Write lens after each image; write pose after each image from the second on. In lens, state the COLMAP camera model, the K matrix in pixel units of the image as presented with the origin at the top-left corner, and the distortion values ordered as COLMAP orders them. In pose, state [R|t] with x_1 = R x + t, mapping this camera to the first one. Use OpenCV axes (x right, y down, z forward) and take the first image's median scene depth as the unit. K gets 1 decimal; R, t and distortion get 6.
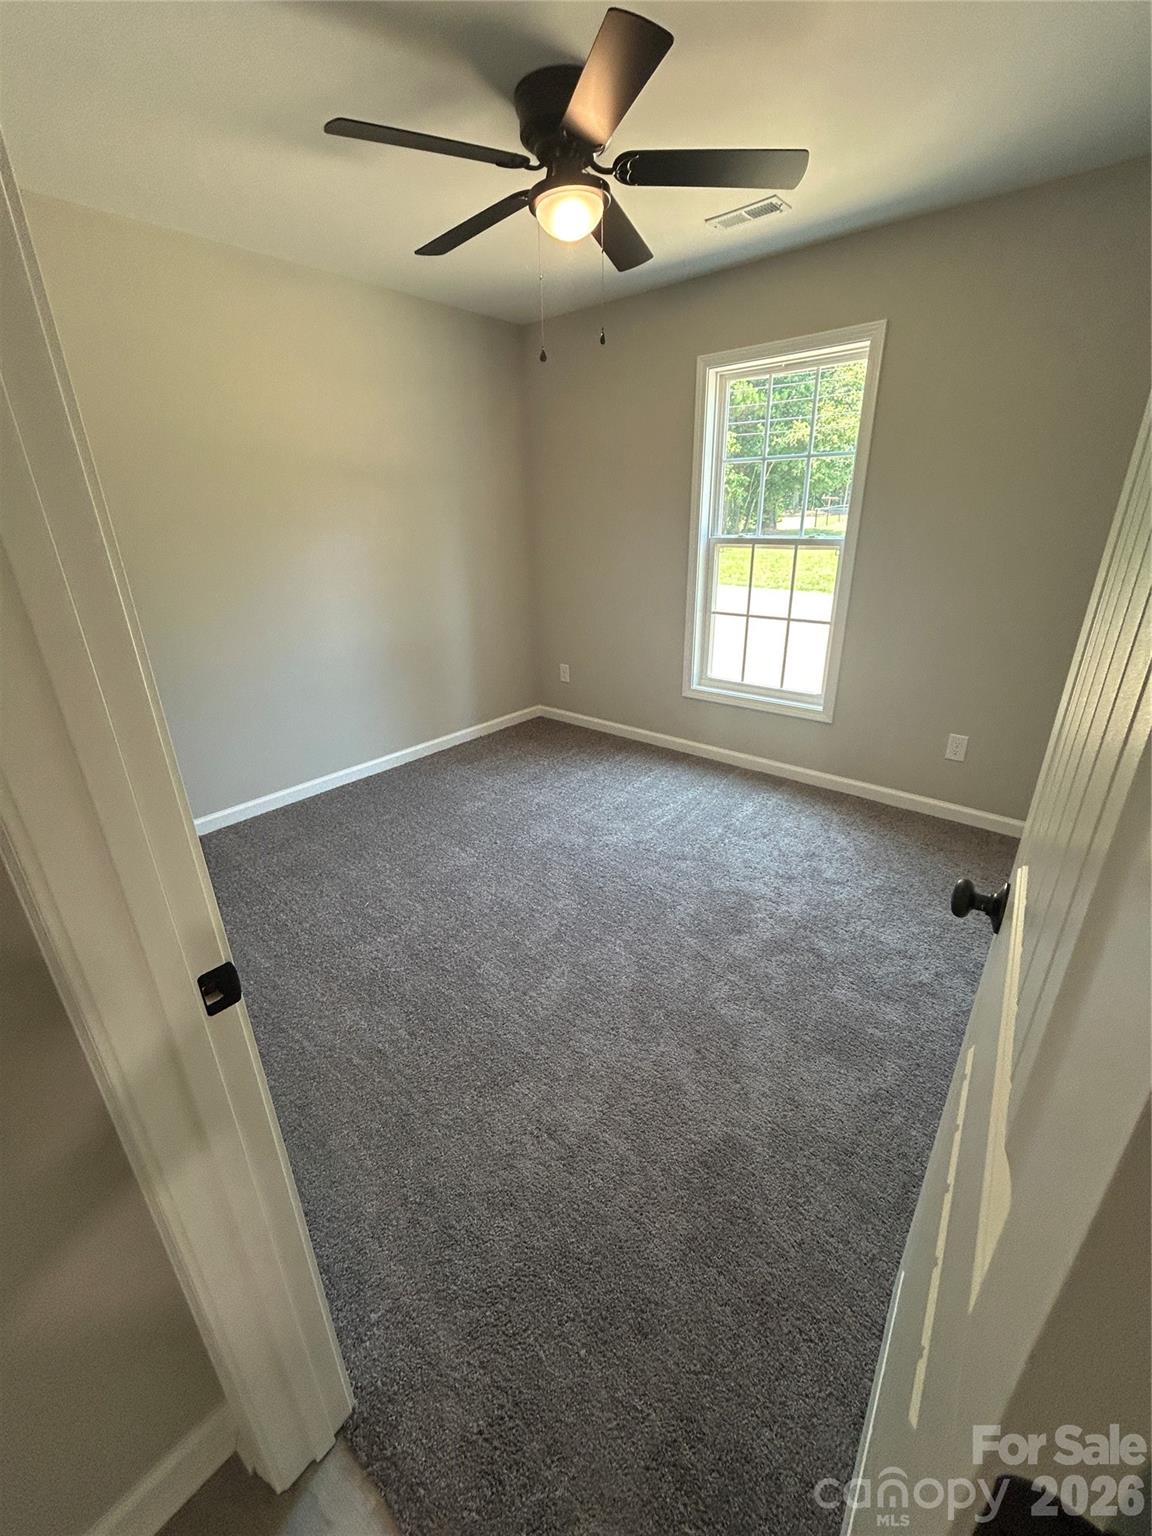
lens RADIAL K [[623.4, 0, 578.8], [0, 623.4, 770.1], [0, 0, 1]] dist [0.001311, -0.000002]
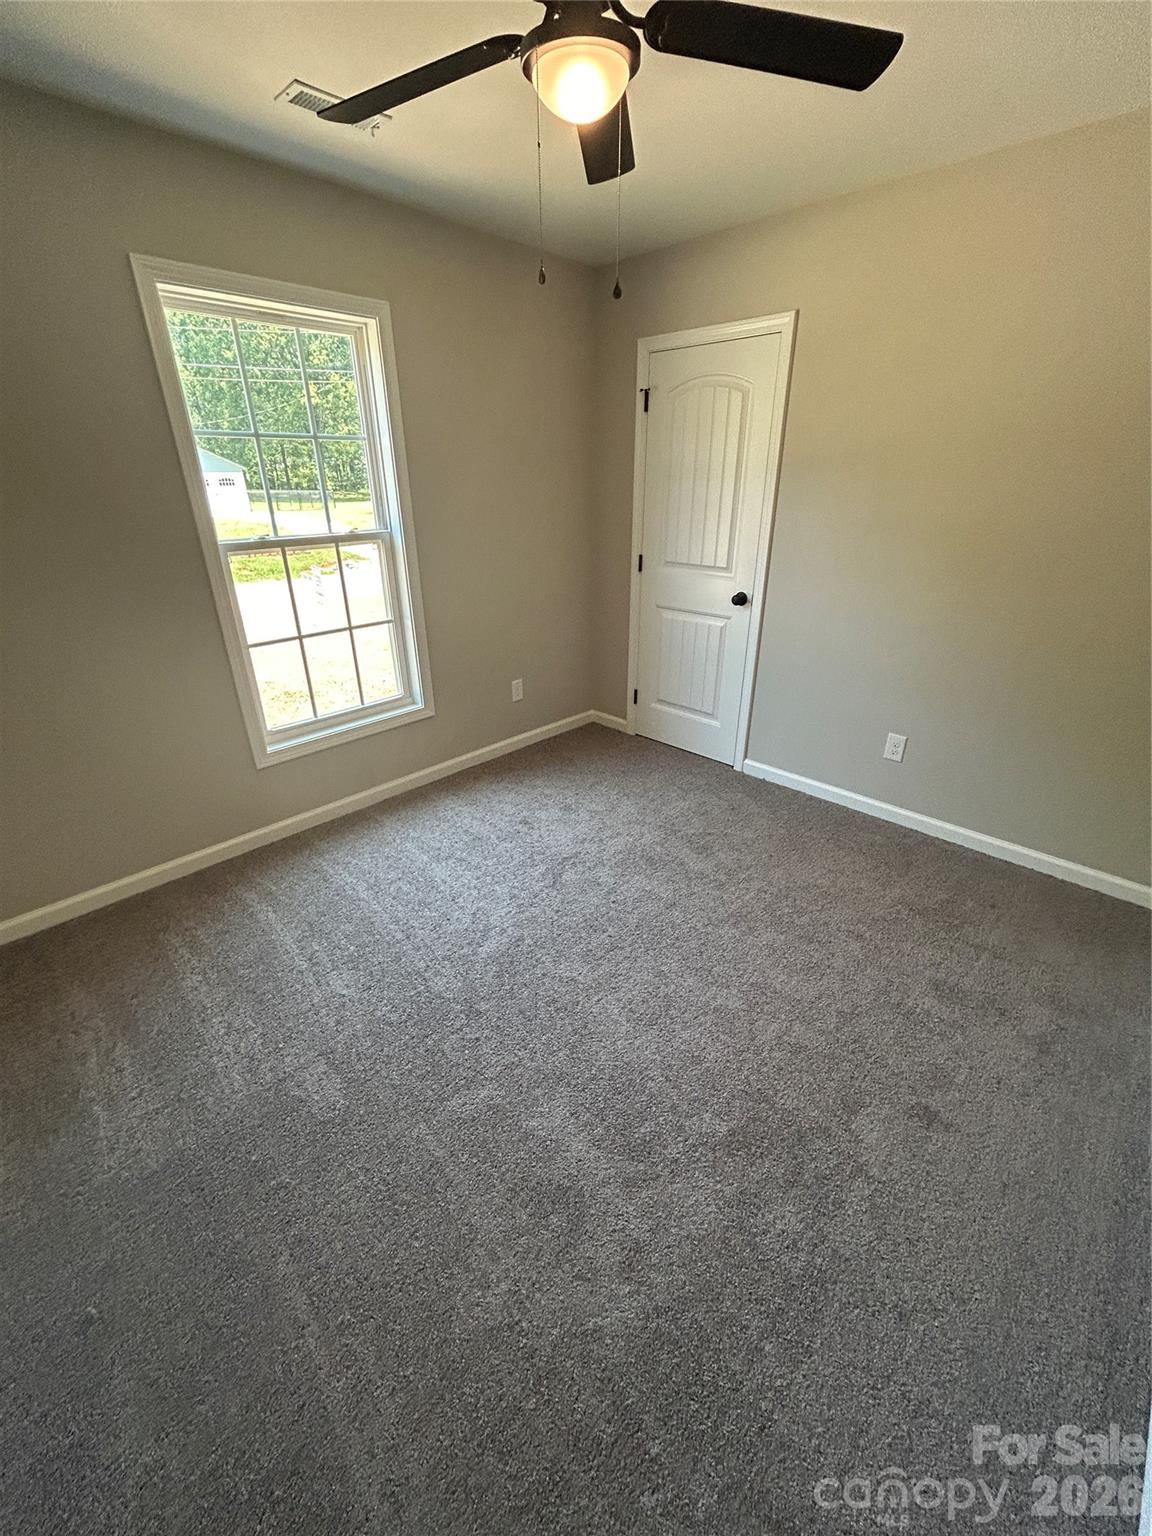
lens RADIAL K [[623.4, 0, 581.2], [0, 623.4, 766.9], [0, 0, 1]] dist [0.001311, -0.000002]
pose [[0.058124, -0.408400, 0.910951, -0.526887], [0.380460, 0.852691, 0.358005, -0.273111], [-0.922969, 0.325772, 0.204942, 0.606283]]
